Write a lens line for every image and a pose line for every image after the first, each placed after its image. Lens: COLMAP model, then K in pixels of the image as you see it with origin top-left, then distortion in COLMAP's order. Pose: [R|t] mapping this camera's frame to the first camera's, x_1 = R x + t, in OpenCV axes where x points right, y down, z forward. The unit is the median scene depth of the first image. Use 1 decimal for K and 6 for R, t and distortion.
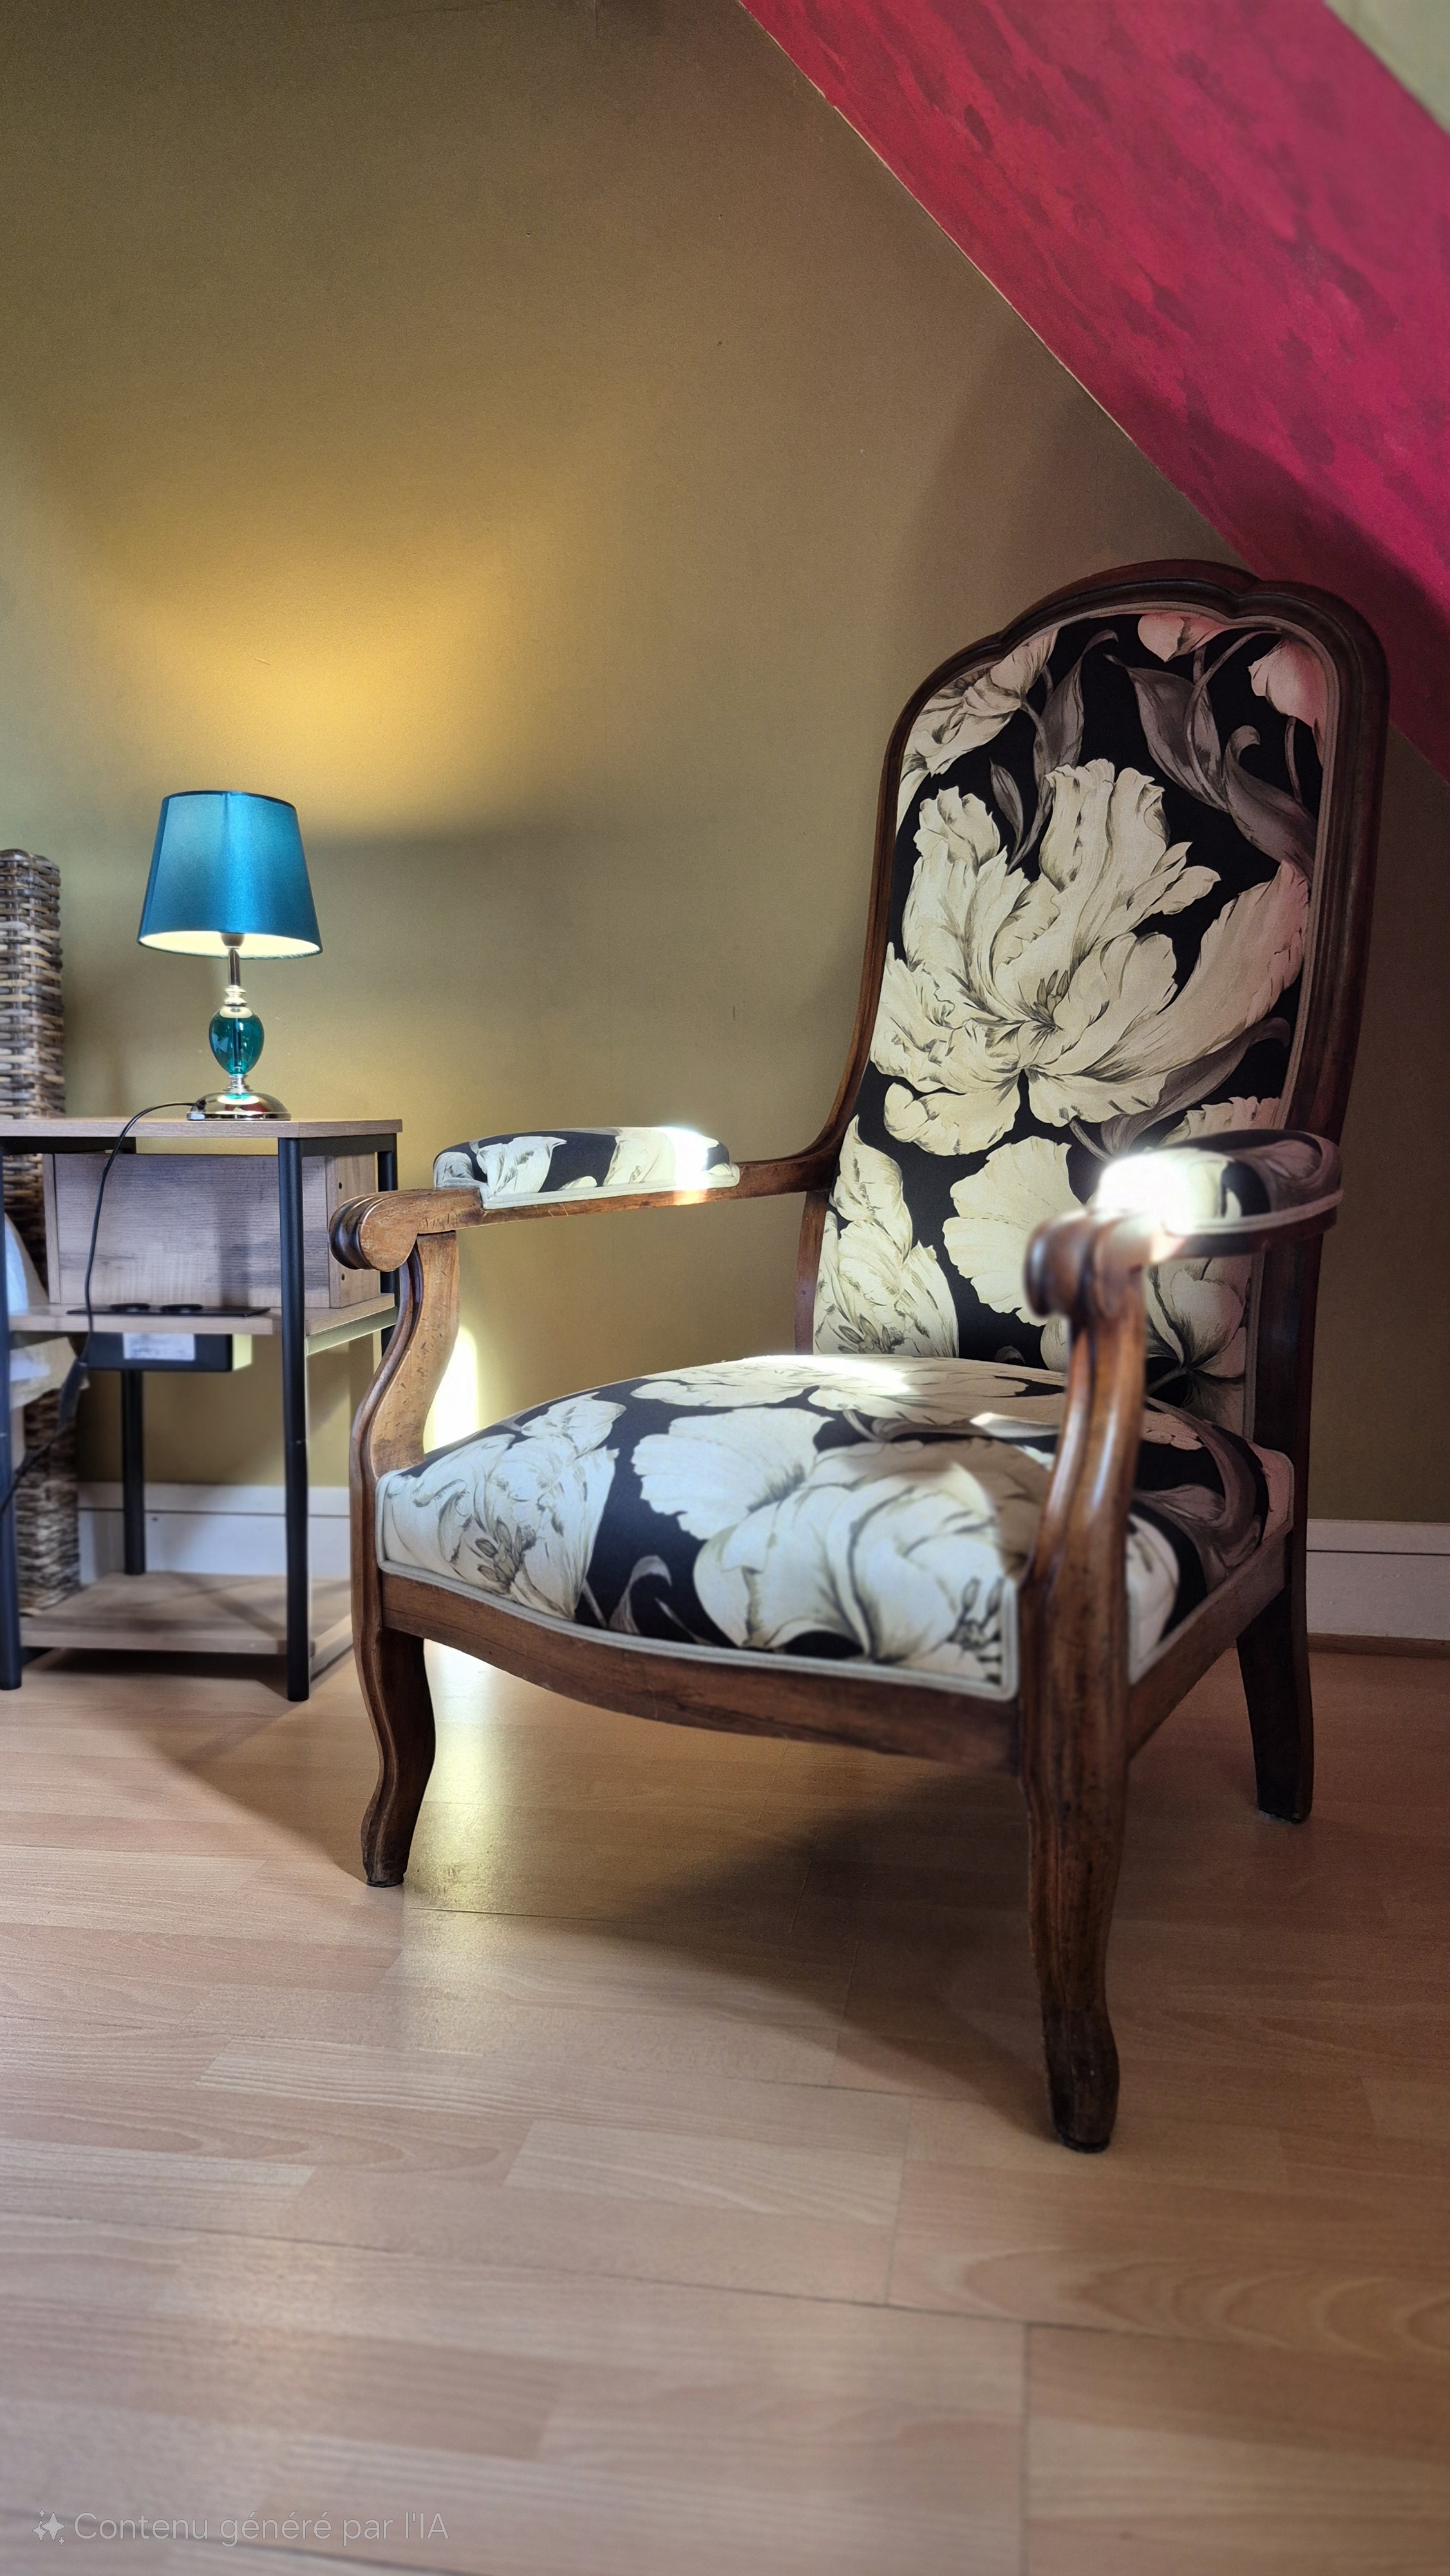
lens RADIAL K [[1820.7, 0, 725.0], [0, 1820.7, 1288.0], [0, 0, 1]] dist [0.128468, -0.179822]
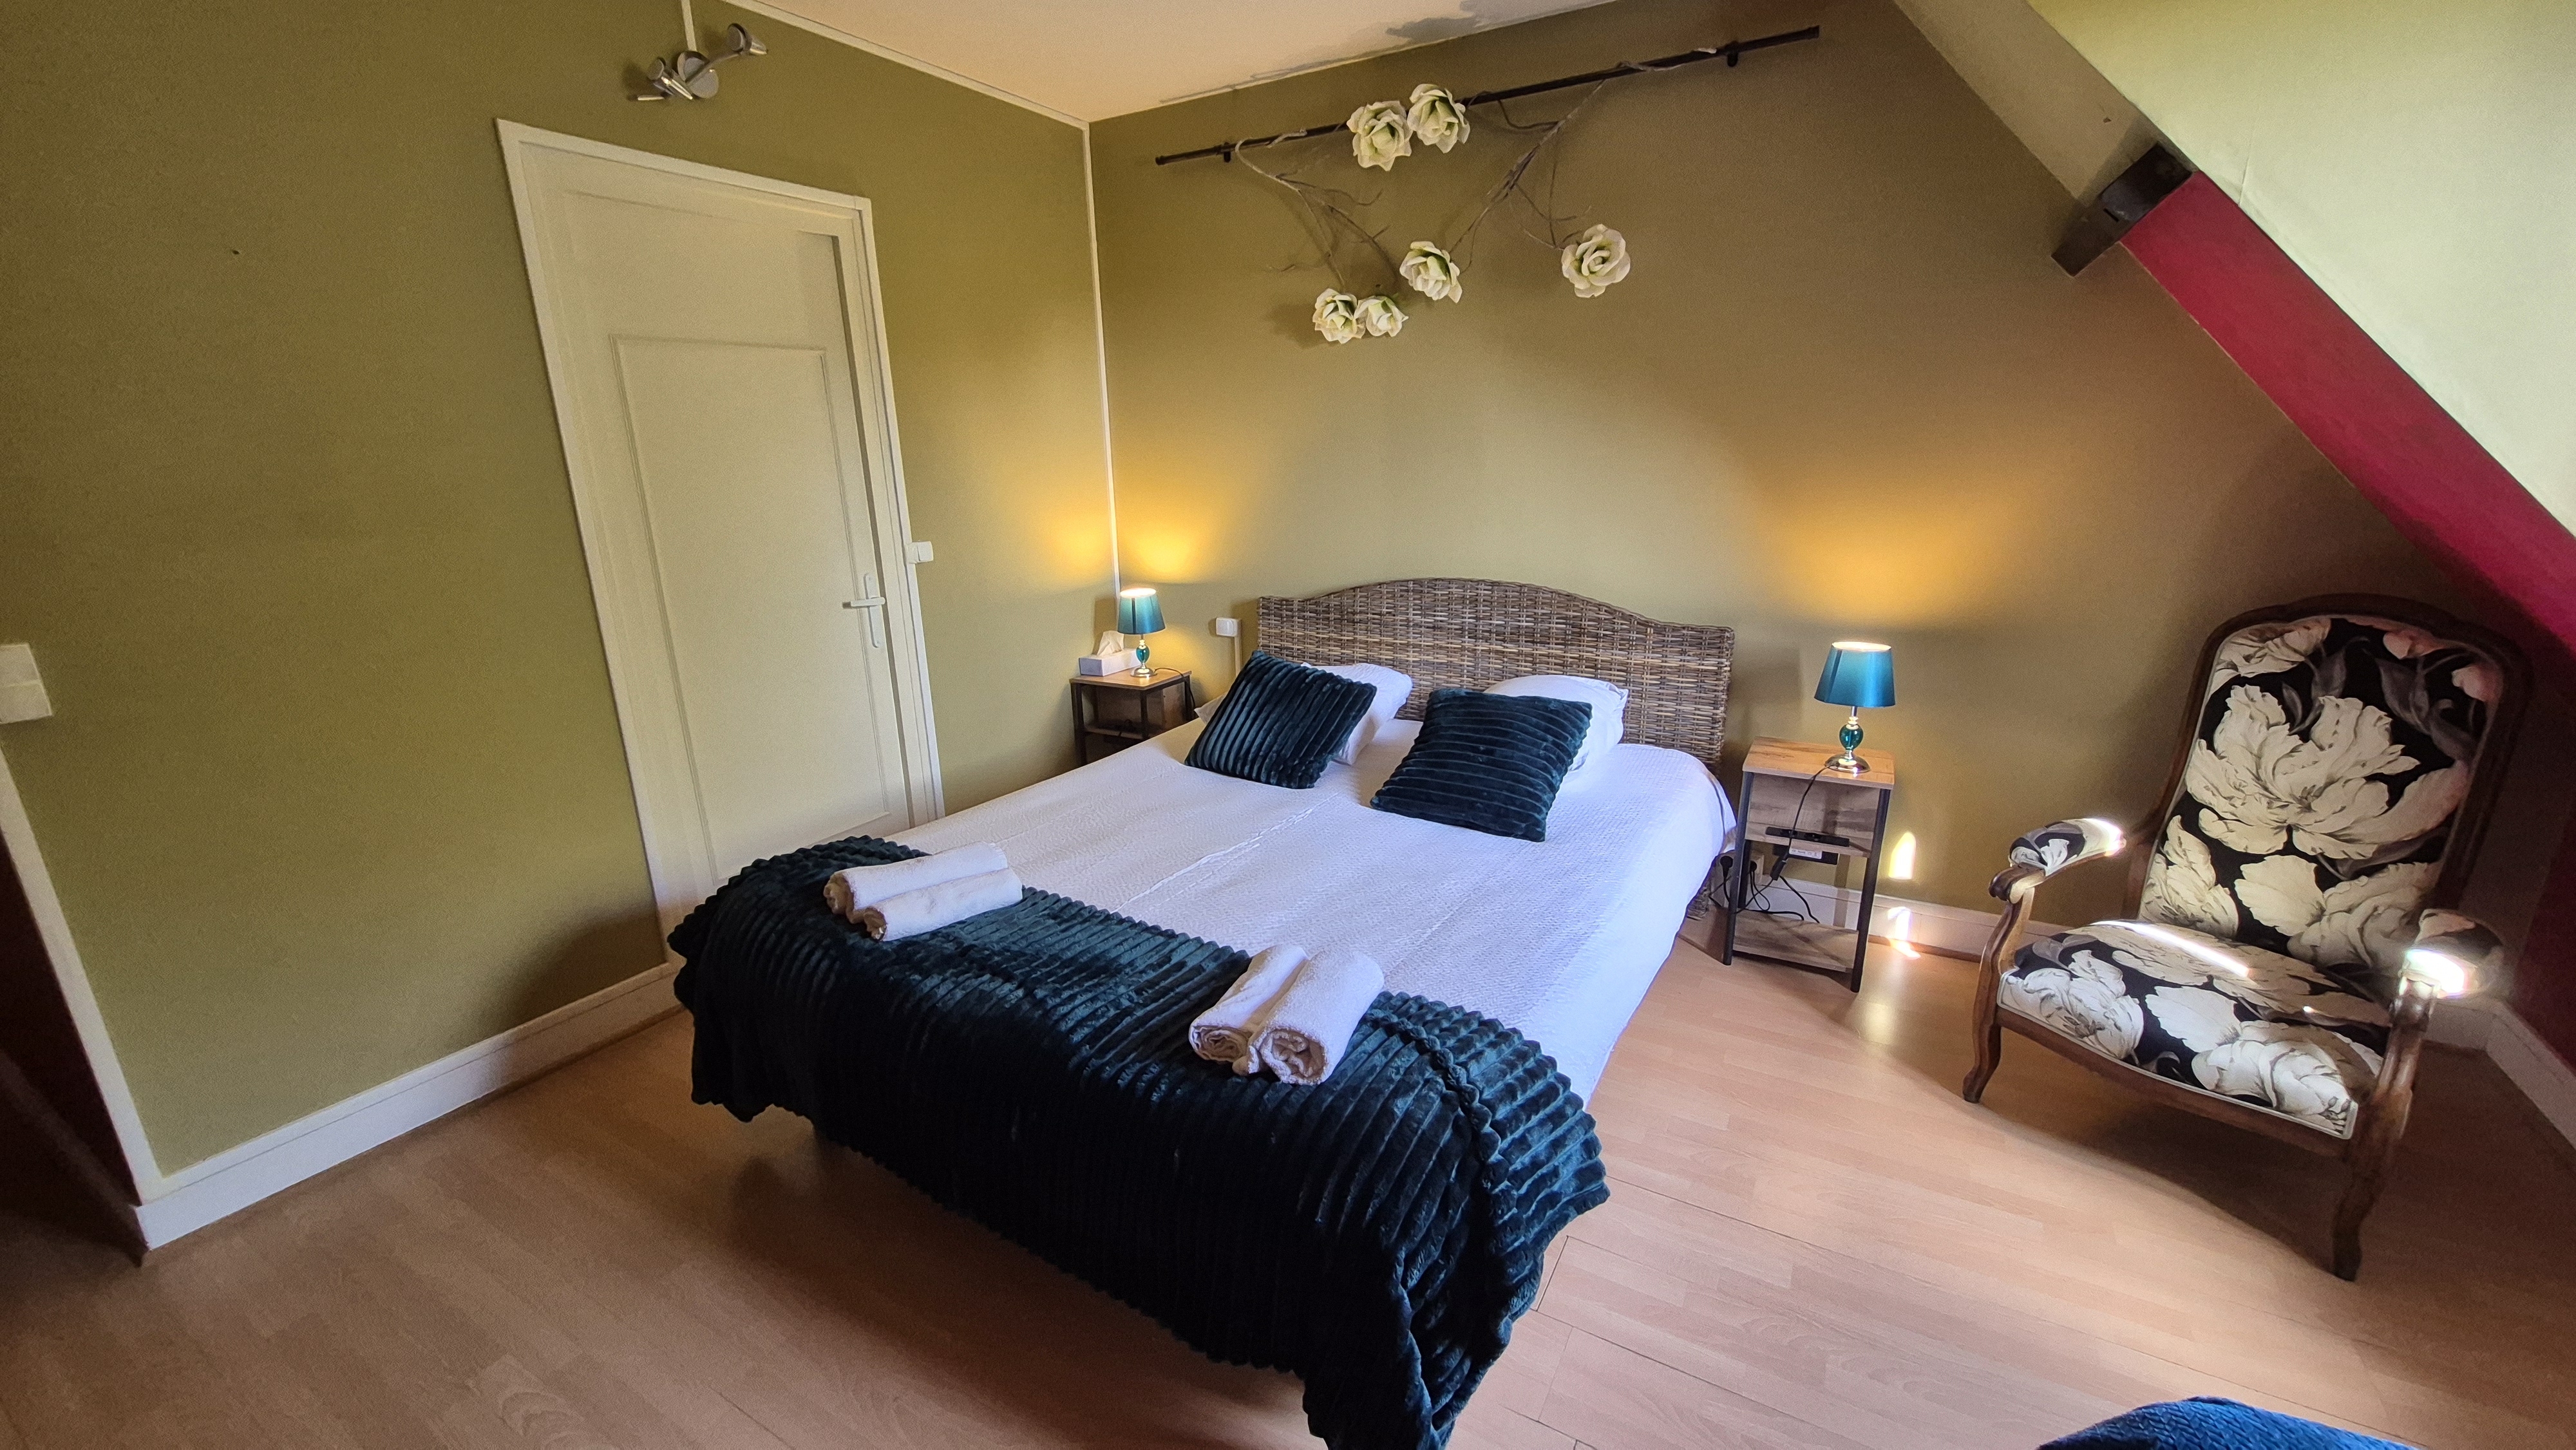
lens RADIAL K [[1014.7, 0, 1288.0], [0, 1014.7, 725.0], [0, 0, 1]] dist [-0.000887, 0.000435]
pose [[0.935661, 0.072278, -0.345419, -0.613416], [-0.011953, 0.984730, 0.173675, -0.462185], [0.352697, -0.158372, 0.922238, -0.661357]]
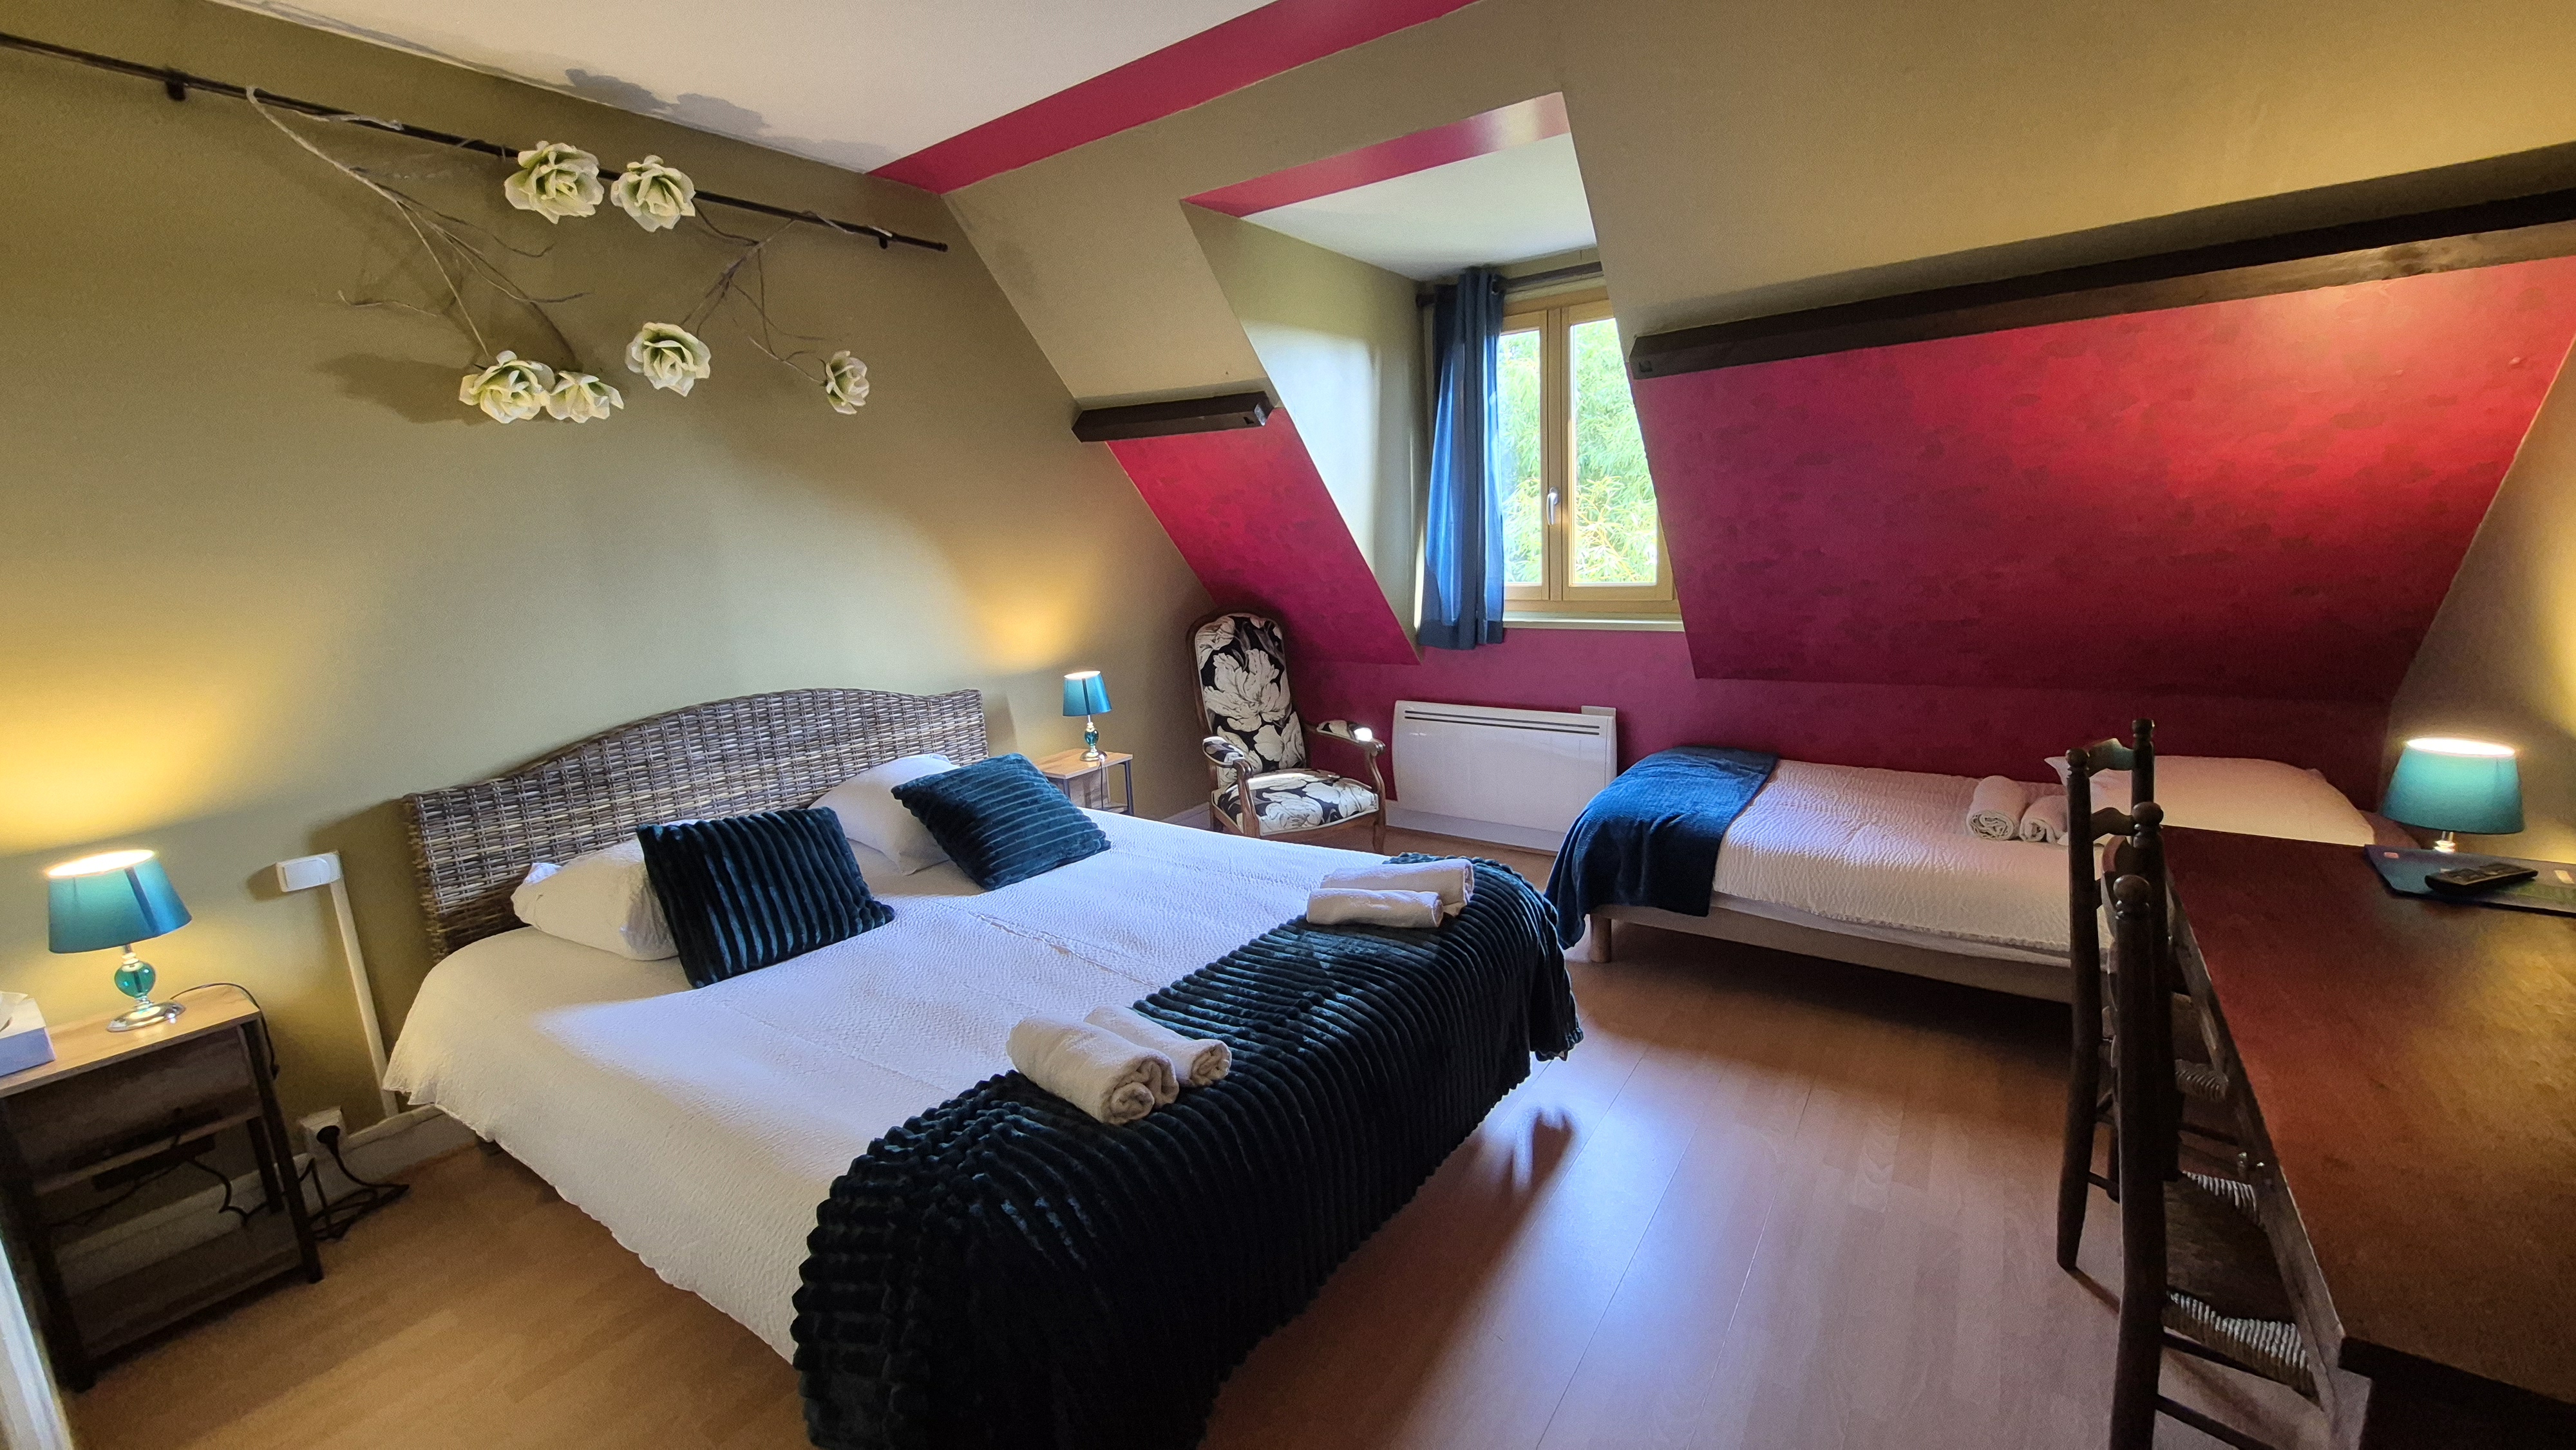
lens RADIAL K [[1035.4, 0, 1288.0], [0, 1035.4, 725.0], [0, 0, 1]] dist [-0.001073, 0.000012]
pose [[0.417964, -0.195917, 0.887087, -2.313112], [0.137732, 0.978847, 0.151288, -0.500545], [-0.897962, 0.058948, 0.436107, -0.297040]]
